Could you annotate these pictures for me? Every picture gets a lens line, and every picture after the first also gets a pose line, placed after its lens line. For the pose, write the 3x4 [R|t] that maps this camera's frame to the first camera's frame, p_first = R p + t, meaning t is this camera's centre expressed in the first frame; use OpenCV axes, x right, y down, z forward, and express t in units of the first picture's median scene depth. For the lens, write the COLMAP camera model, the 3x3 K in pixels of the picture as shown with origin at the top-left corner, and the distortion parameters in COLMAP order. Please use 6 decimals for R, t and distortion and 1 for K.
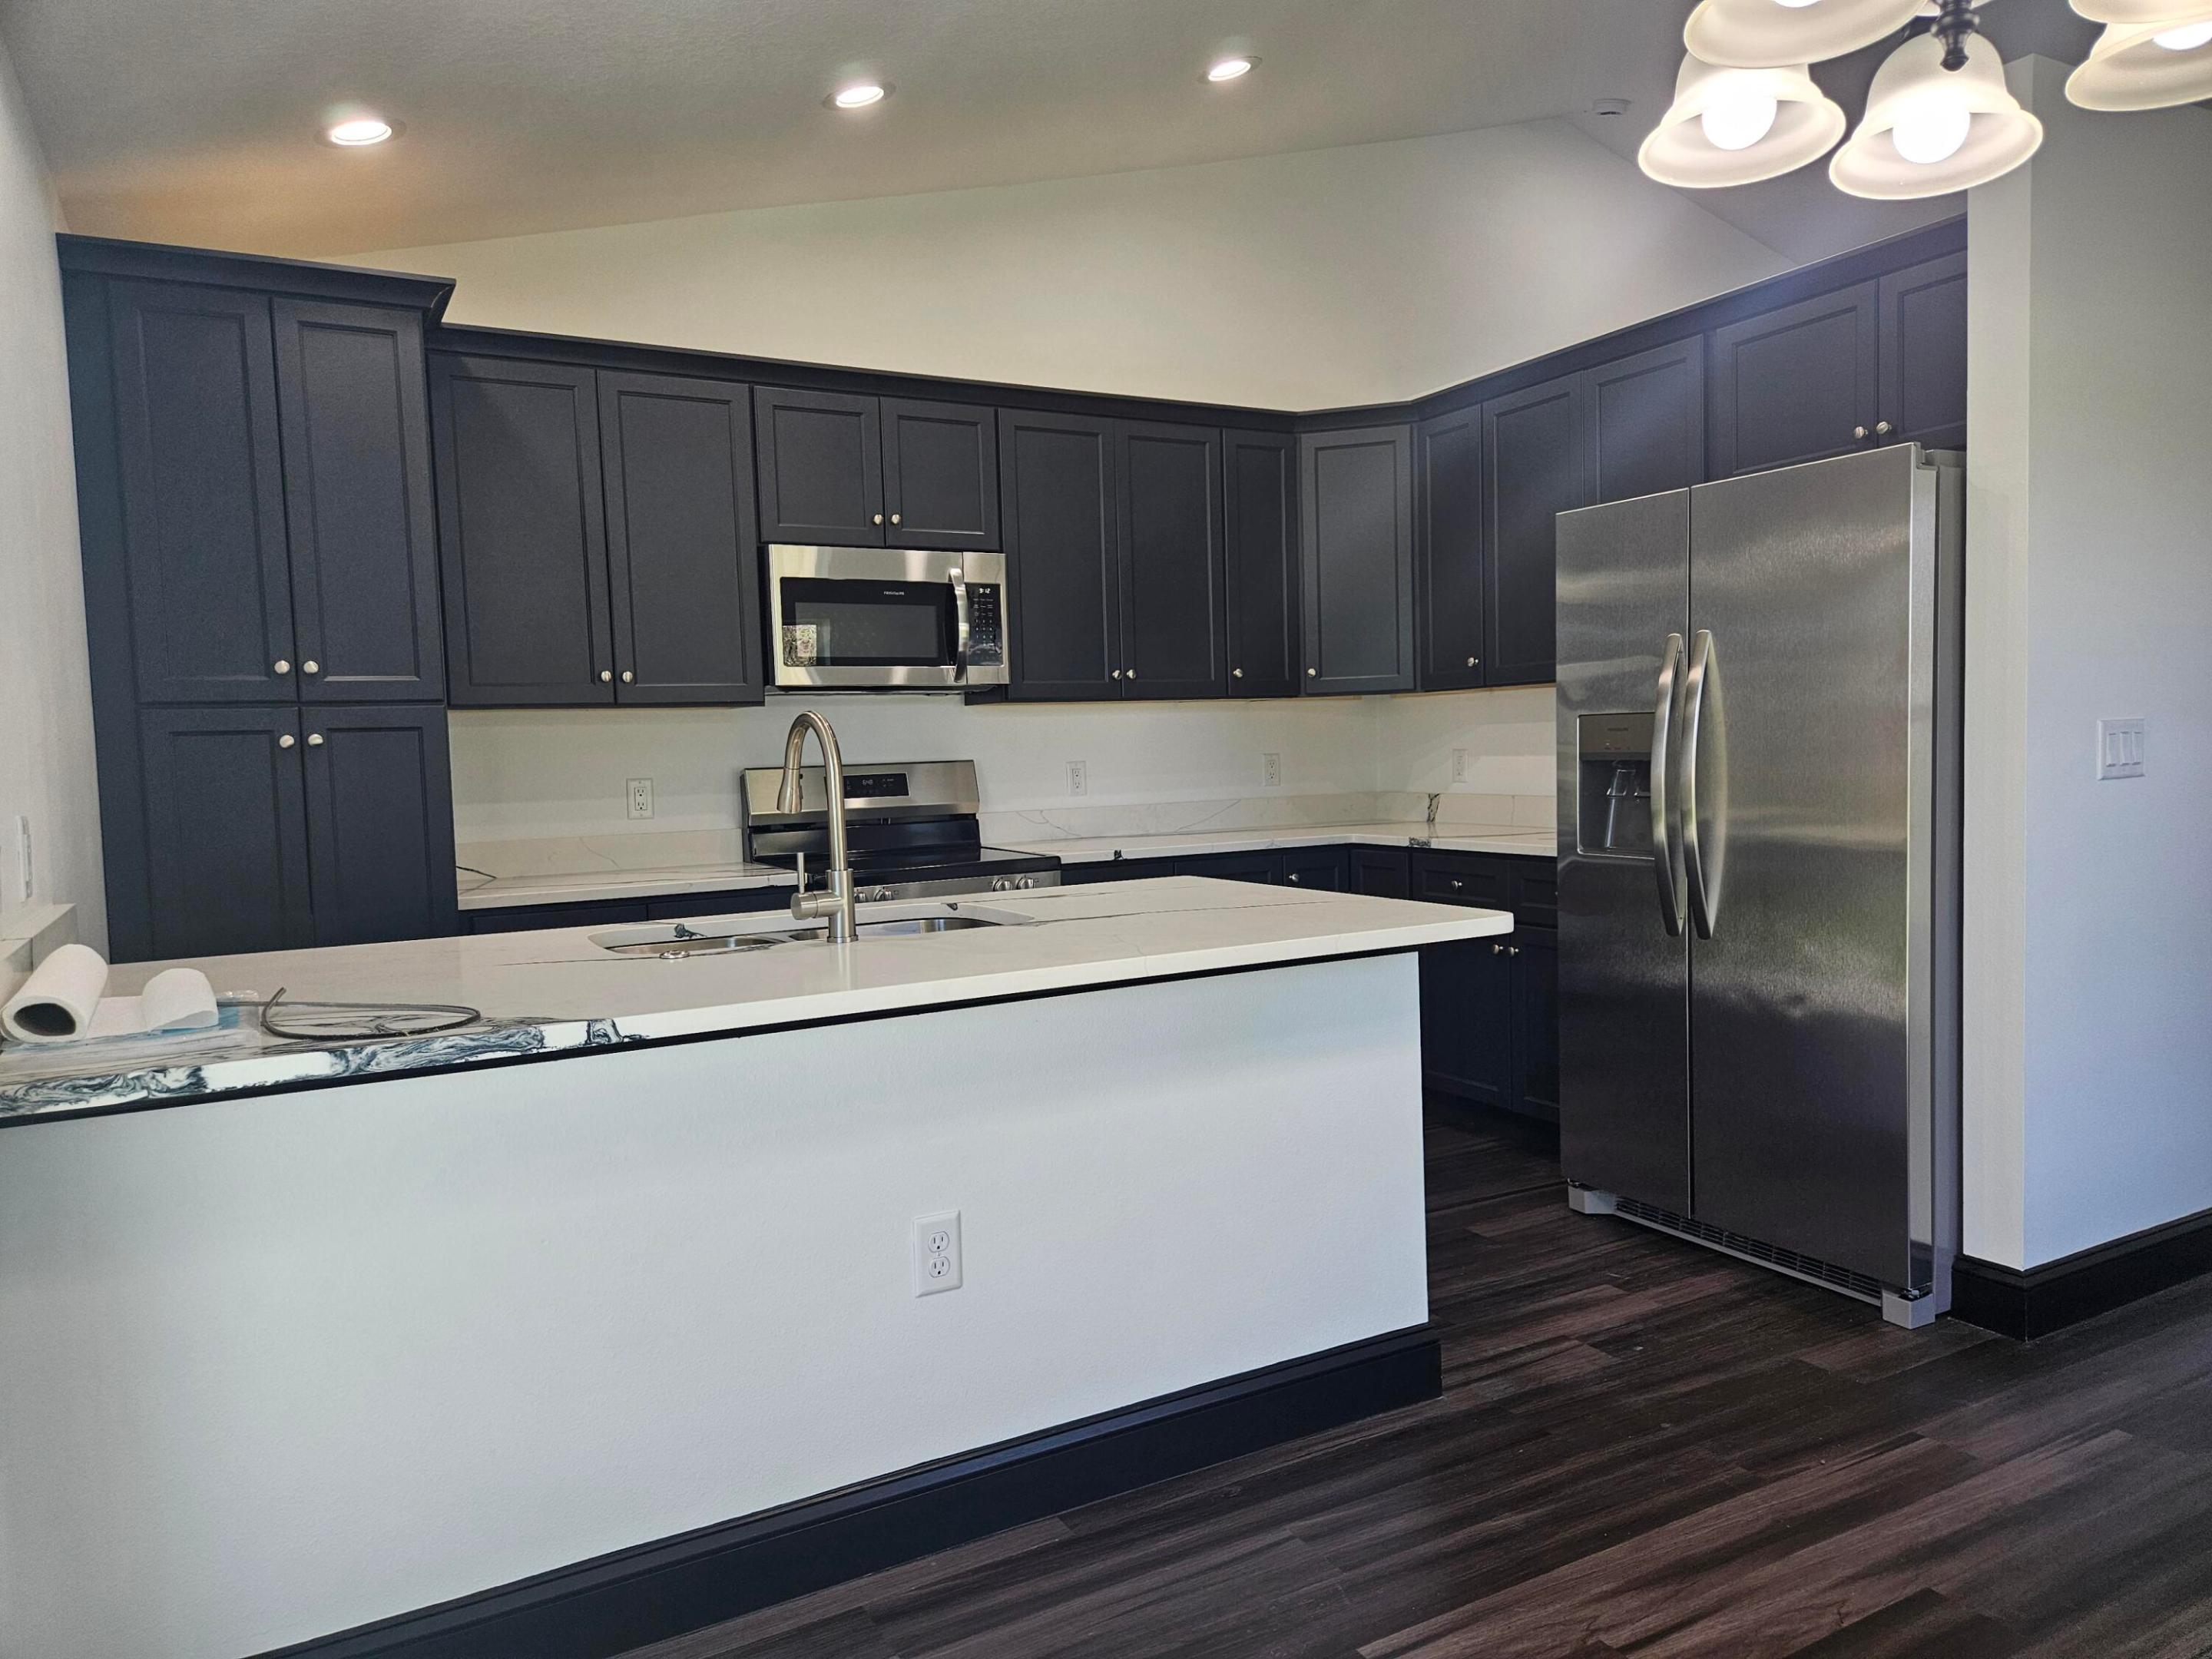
lens RADIAL K [[1471.5, 0, 1099.3], [0, 1471.5, 835.8], [0, 0, 1]] dist [0.068411, -0.068762]
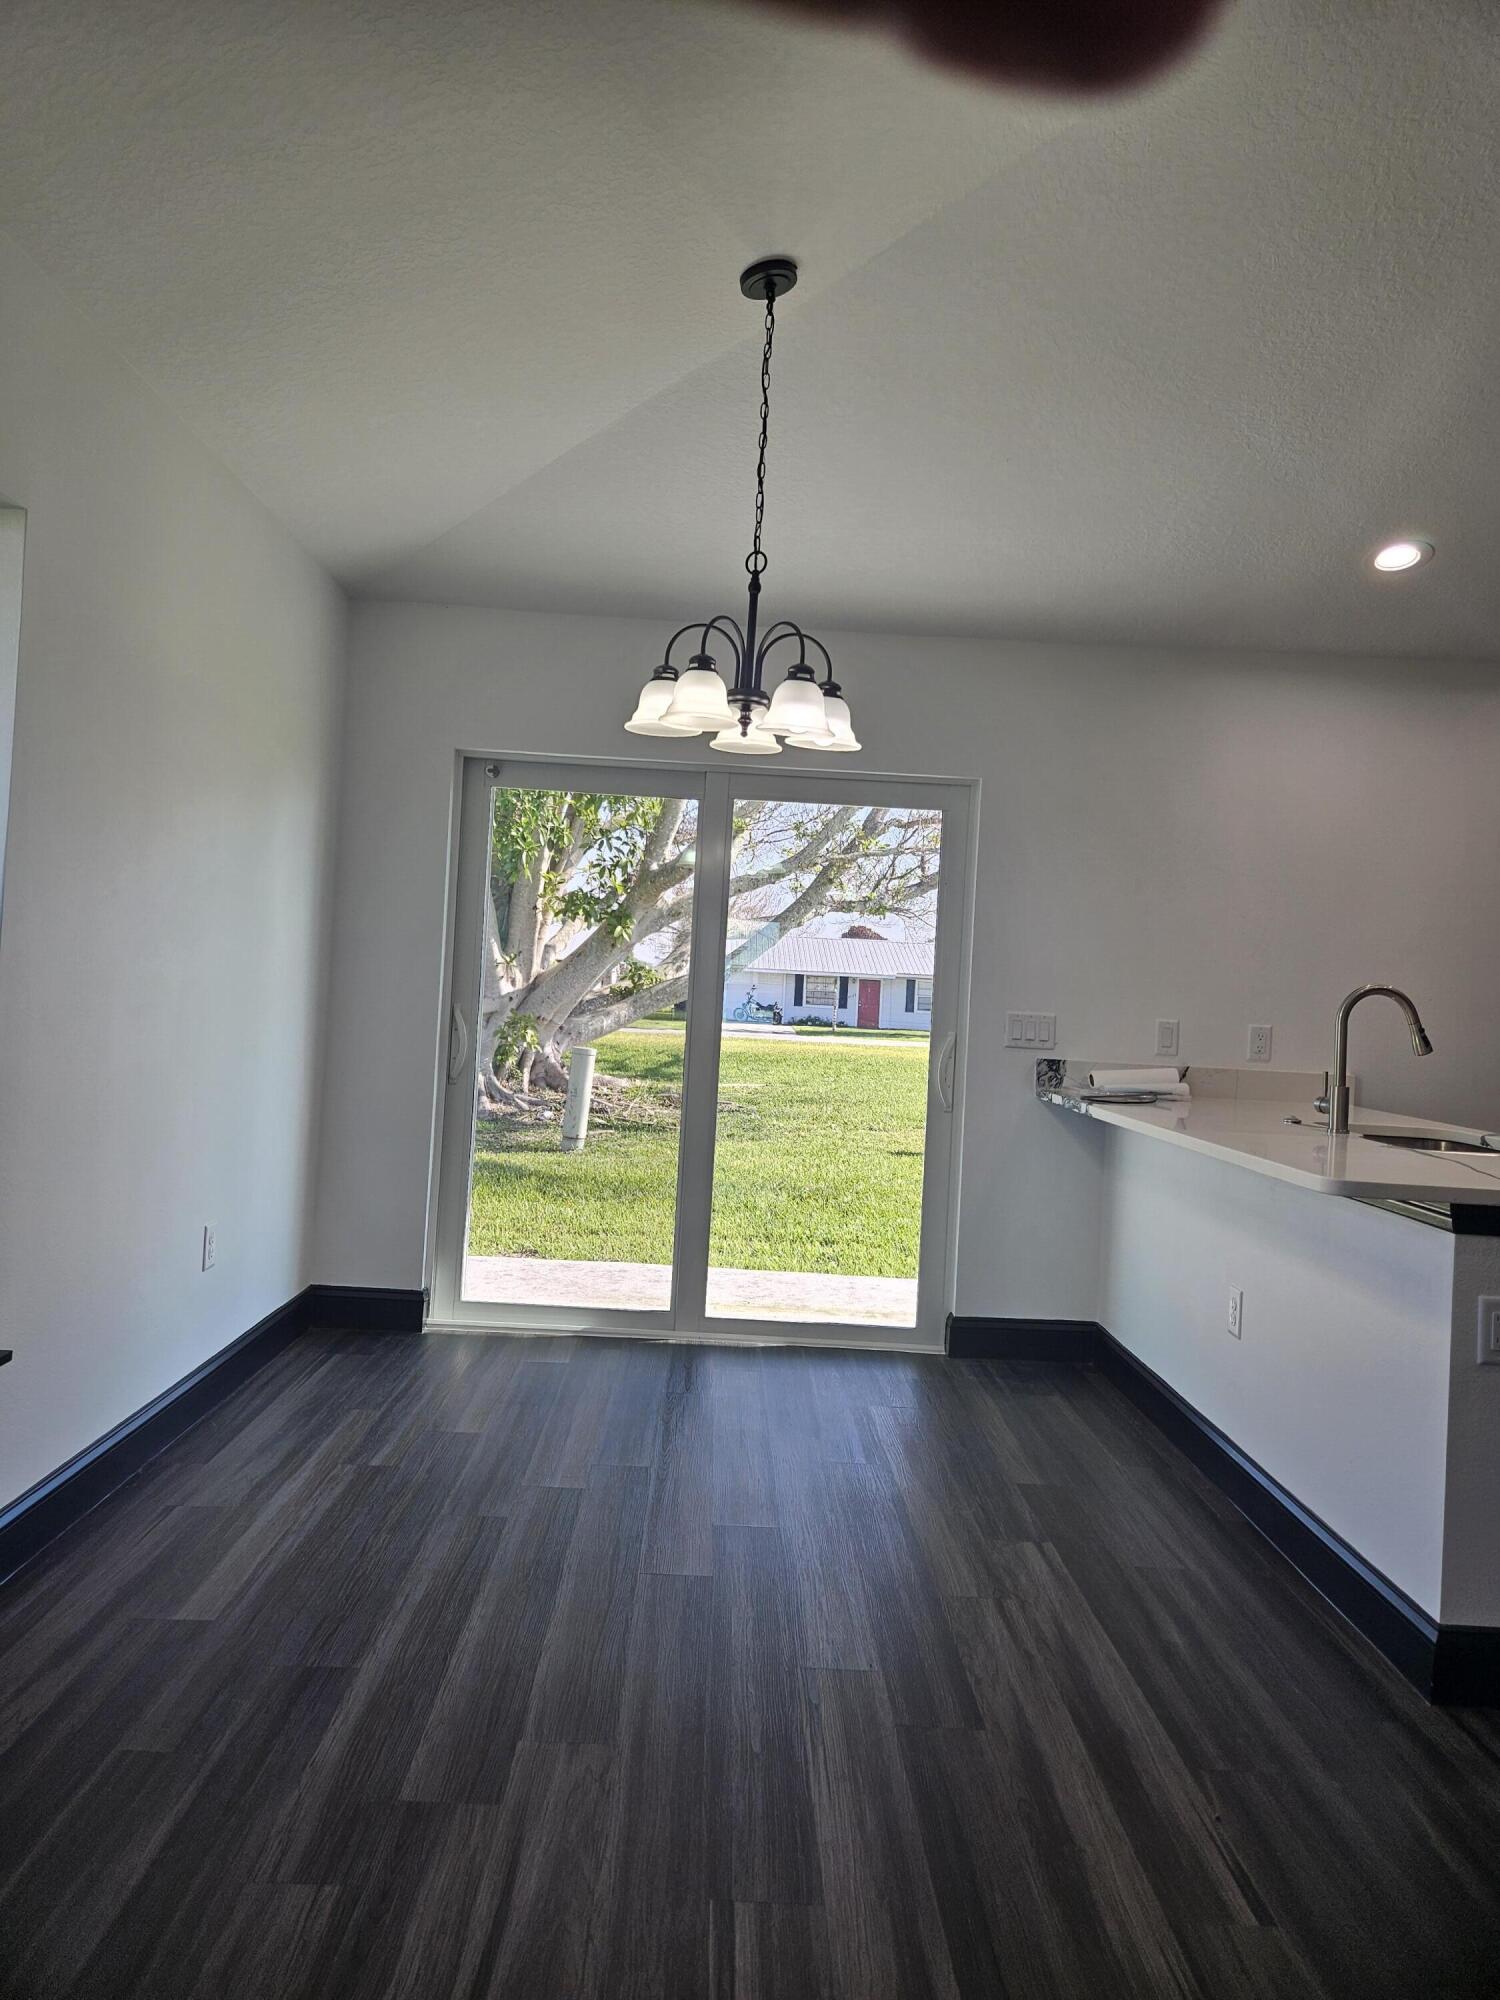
lens RADIAL K [[1330.5, 0, 744.3], [0, 1330.5, 991.9], [0, 0, 1]] dist [0.068411, -0.068762]
pose [[-0.464794, 0.008643, -0.885377, 1.005553], [-0.093369, 0.993899, 0.058717, -0.074269], [0.880482, 0.109958, -0.461151, 0.803817]]
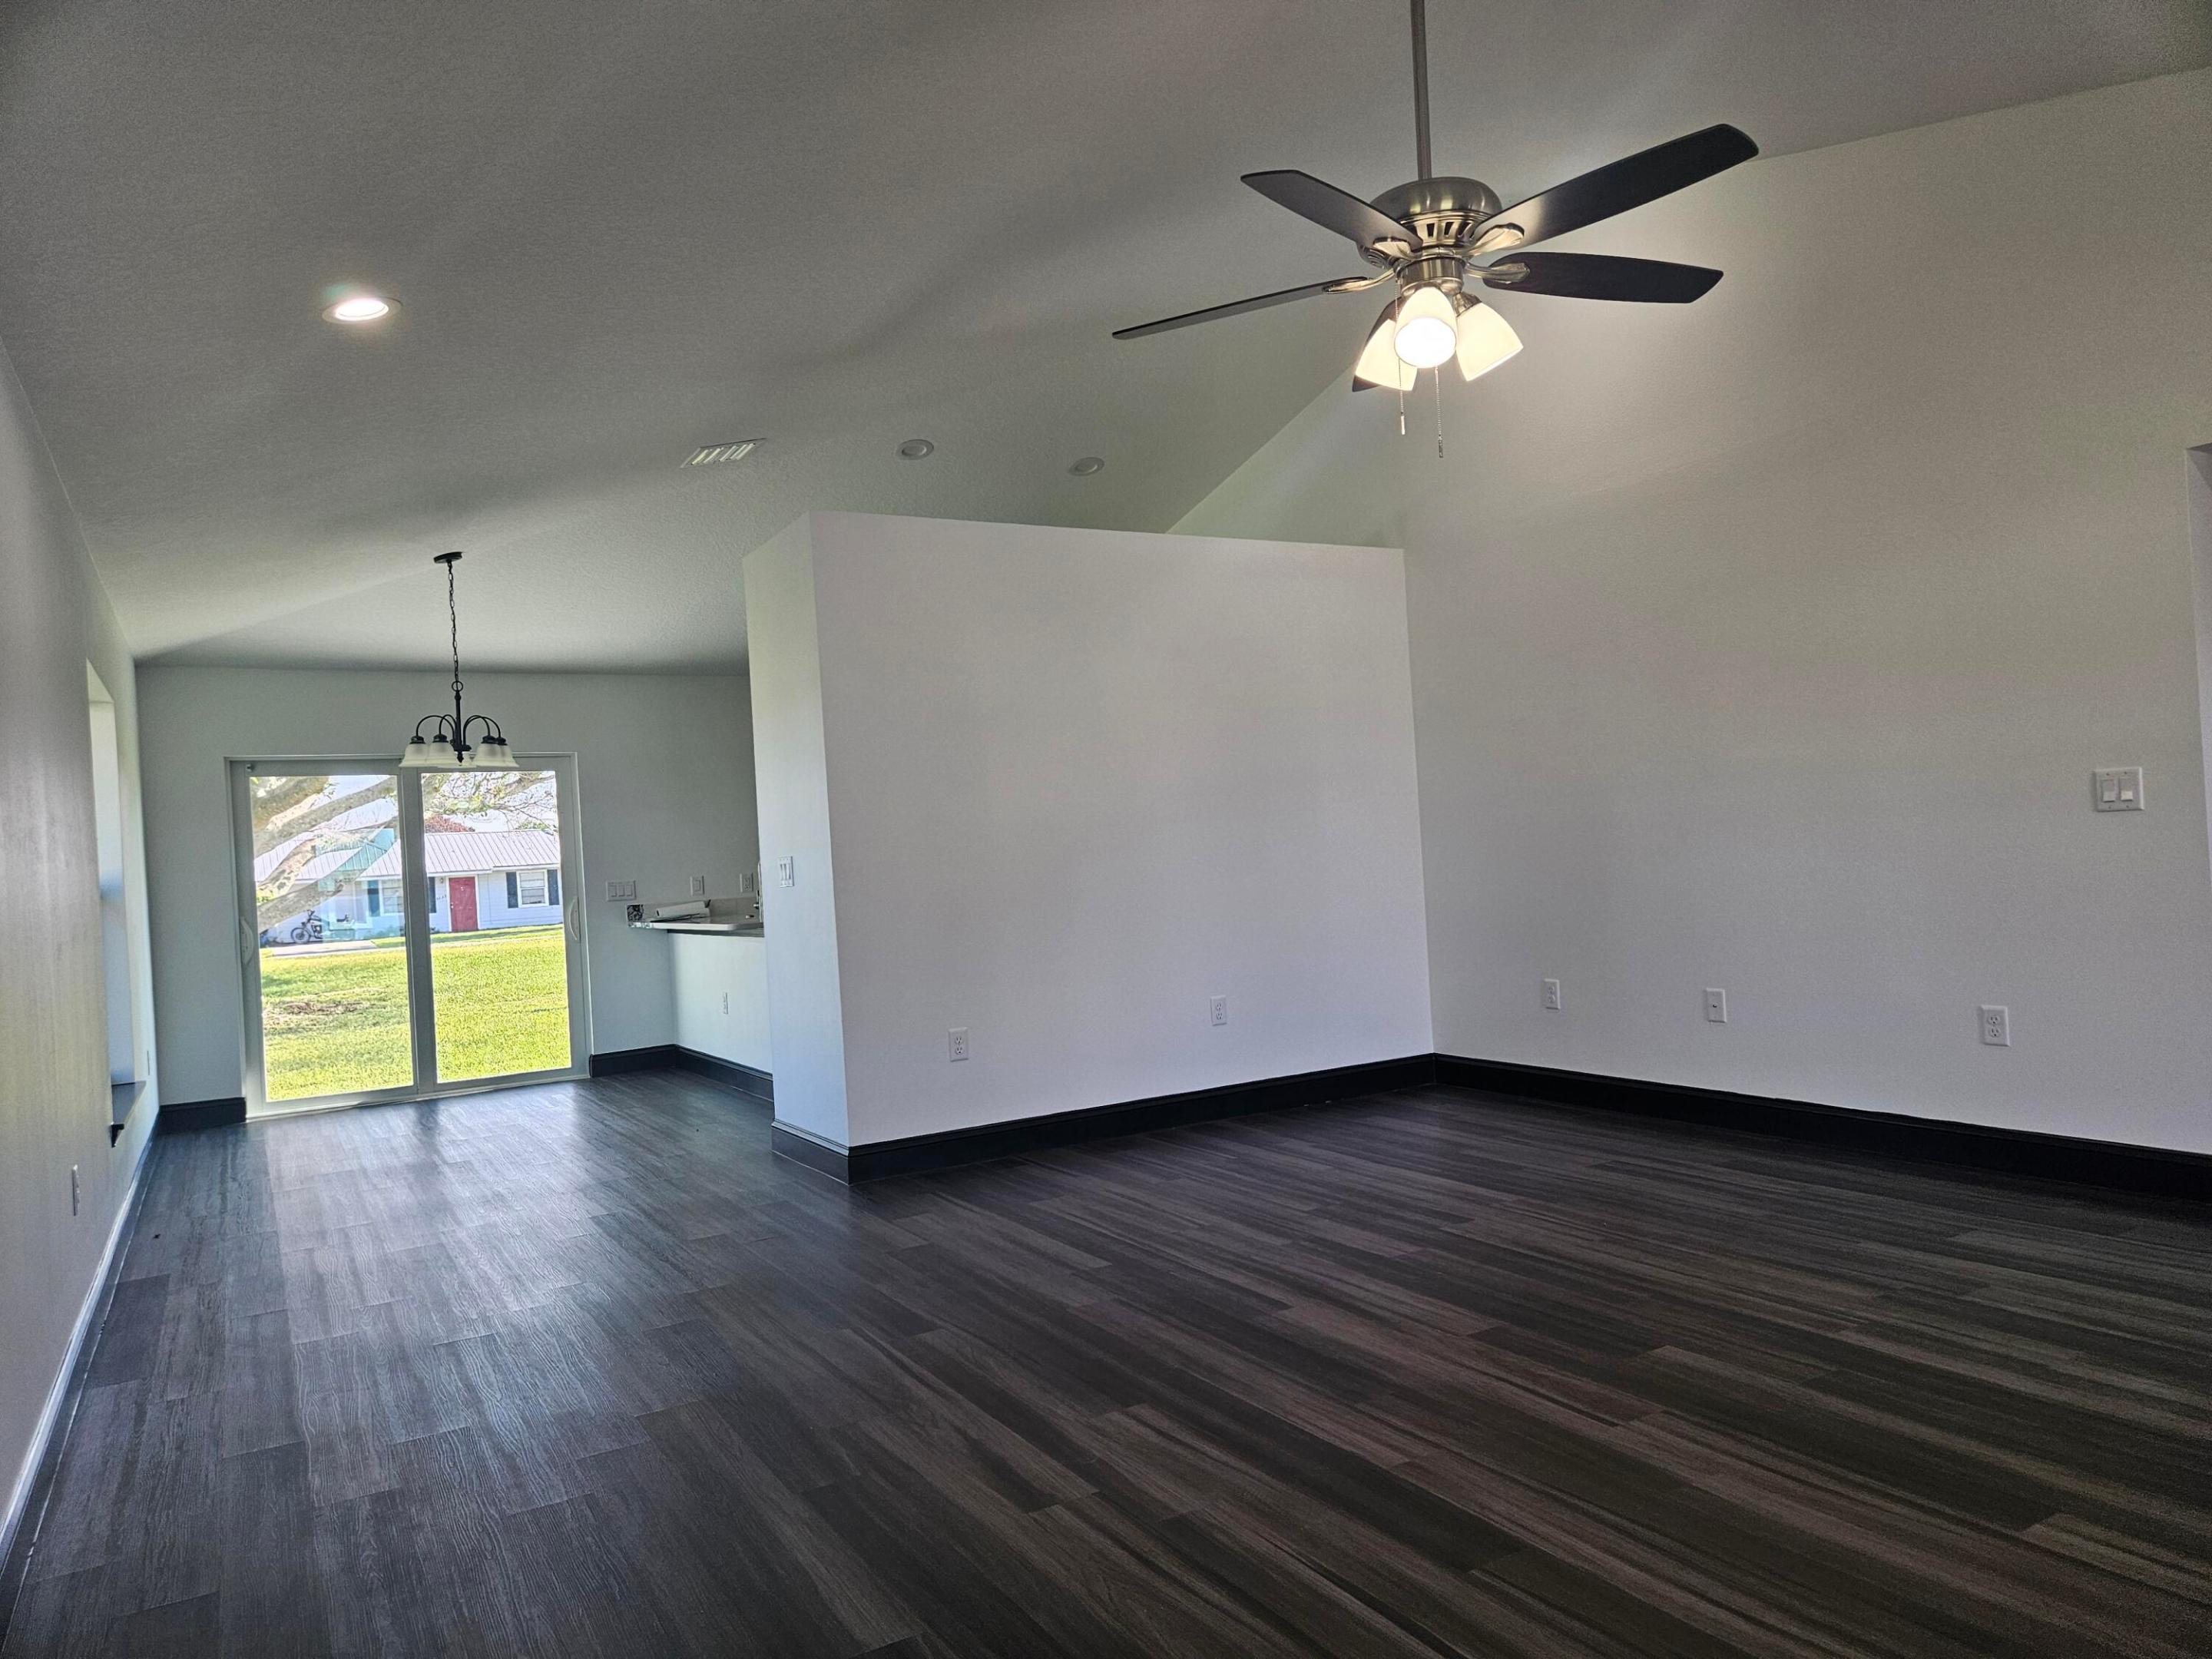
lens RADIAL K [[1471.5, 0, 1099.3], [0, 1471.5, 835.8], [0, 0, 1]] dist [0.068411, -0.068762]
pose [[0.024119, 0.014805, -0.999599, 2.413795], [-0.002447, 0.999888, 0.014750, -0.125769], [0.999706, 0.002091, 0.024152, 1.252584]]
